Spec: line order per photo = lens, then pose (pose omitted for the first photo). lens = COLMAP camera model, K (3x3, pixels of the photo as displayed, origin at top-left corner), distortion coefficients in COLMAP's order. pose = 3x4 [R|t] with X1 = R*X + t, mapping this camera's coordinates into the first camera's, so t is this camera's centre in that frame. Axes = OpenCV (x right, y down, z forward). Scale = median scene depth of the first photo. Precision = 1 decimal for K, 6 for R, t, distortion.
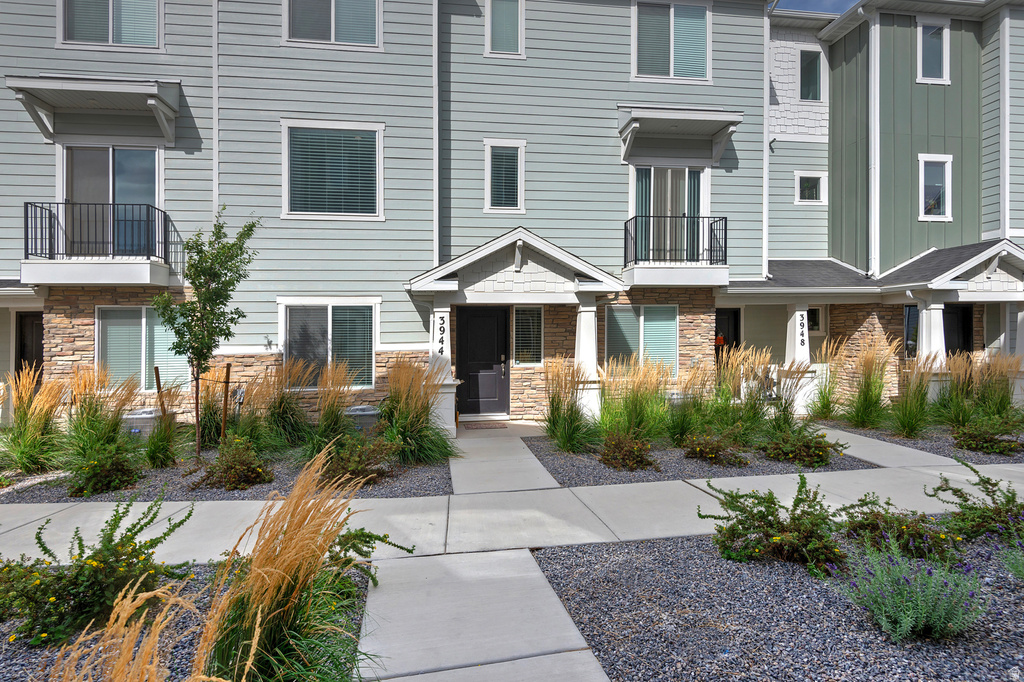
lens RADIAL K [[480.8, 0, 516.2], [0, 480.8, 341.4], [0, 0, 1]] dist [0.021087, -0.011118]
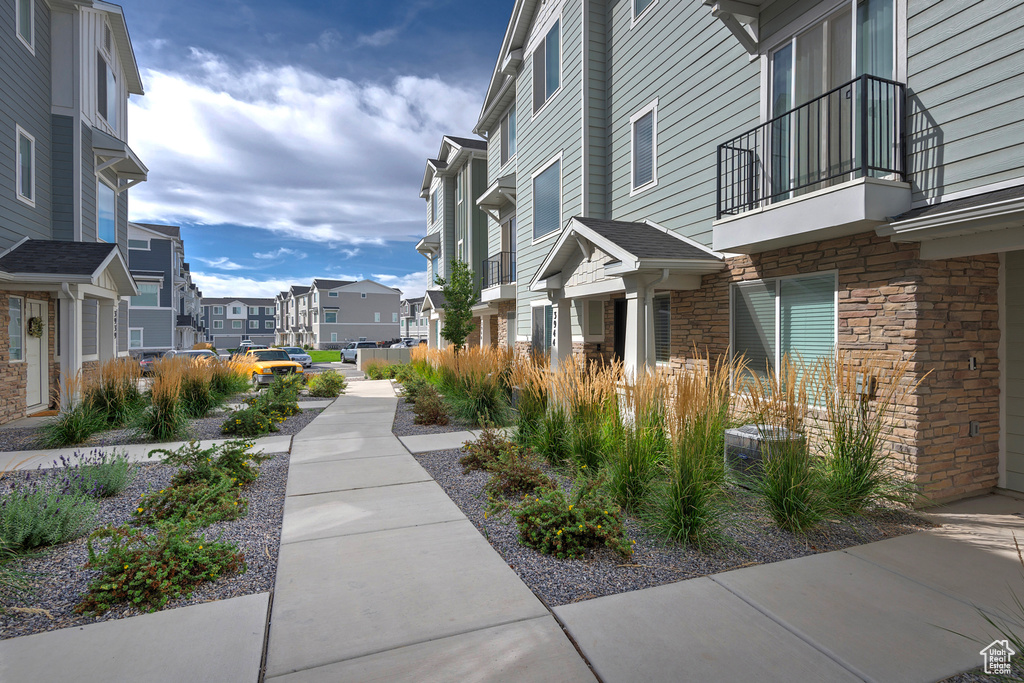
lens RADIAL K [[497.2, 0, 520.5], [0, 497.2, 339.8], [0, 0, 1]] dist [-0.002190, -0.001501]
pose [[0.247346, 0.022742, -0.968660, 0.823695], [-0.006783, 0.999741, 0.021739, -0.010296], [0.968903, 0.001193, 0.247436, 0.561286]]
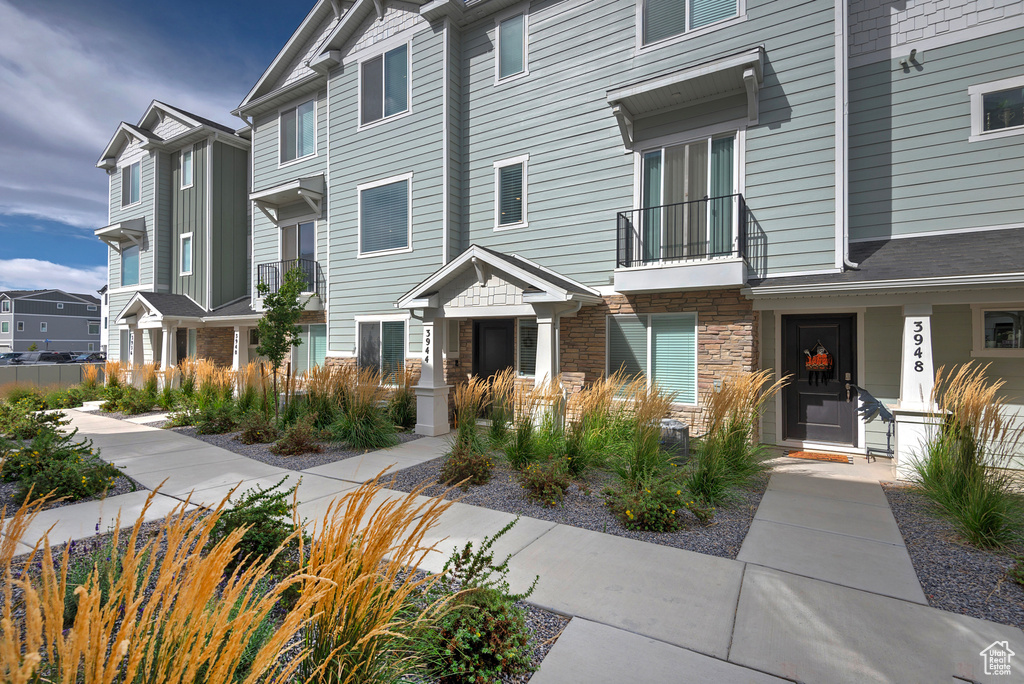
lens RADIAL K [[480.8, 0, 507.1], [0, 480.8, 342.0], [0, 0, 1]] dist [0.021087, -0.011118]
pose [[0.774202, 0.011209, -0.632839, 0.634462], [-0.020359, 0.999767, -0.007198, -0.015639], [0.632611, 0.018457, 0.774250, 0.198632]]
